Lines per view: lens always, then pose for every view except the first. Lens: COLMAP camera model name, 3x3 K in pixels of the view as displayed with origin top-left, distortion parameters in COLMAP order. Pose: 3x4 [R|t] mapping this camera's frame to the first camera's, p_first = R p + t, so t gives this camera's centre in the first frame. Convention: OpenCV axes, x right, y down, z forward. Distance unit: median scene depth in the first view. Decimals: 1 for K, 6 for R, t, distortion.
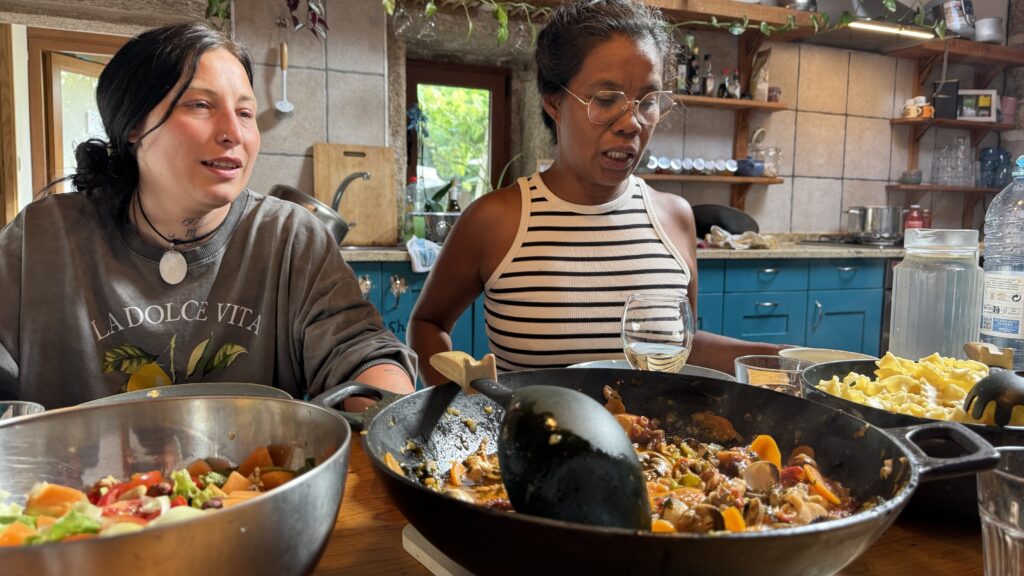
lens RADIAL K [[697.9, 0, 512.0], [0, 697.9, 288.0], [0, 0, 1]] dist [0.000817, -0.076477]
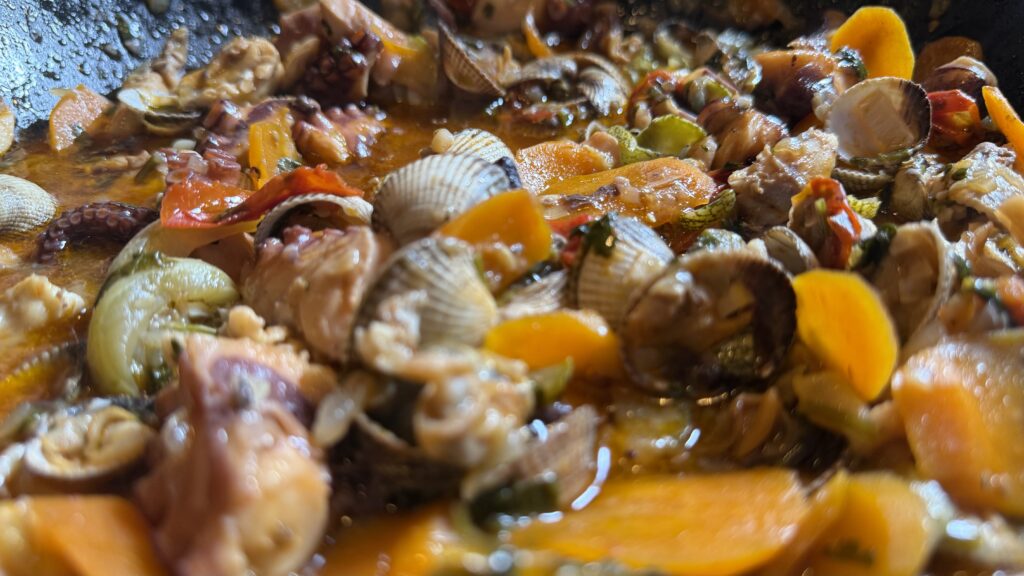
lens RADIAL K [[732.4, 0, 512.0], [0, 732.4, 288.0], [0, 0, 1]] dist [-0.002353, -0.098412]
pose [[0.998265, -0.038691, 0.044389, 0.149961], [0.010640, 0.859950, 0.510268, 0.149089], [-0.057915, -0.508910, 0.858869, 0.630116]]
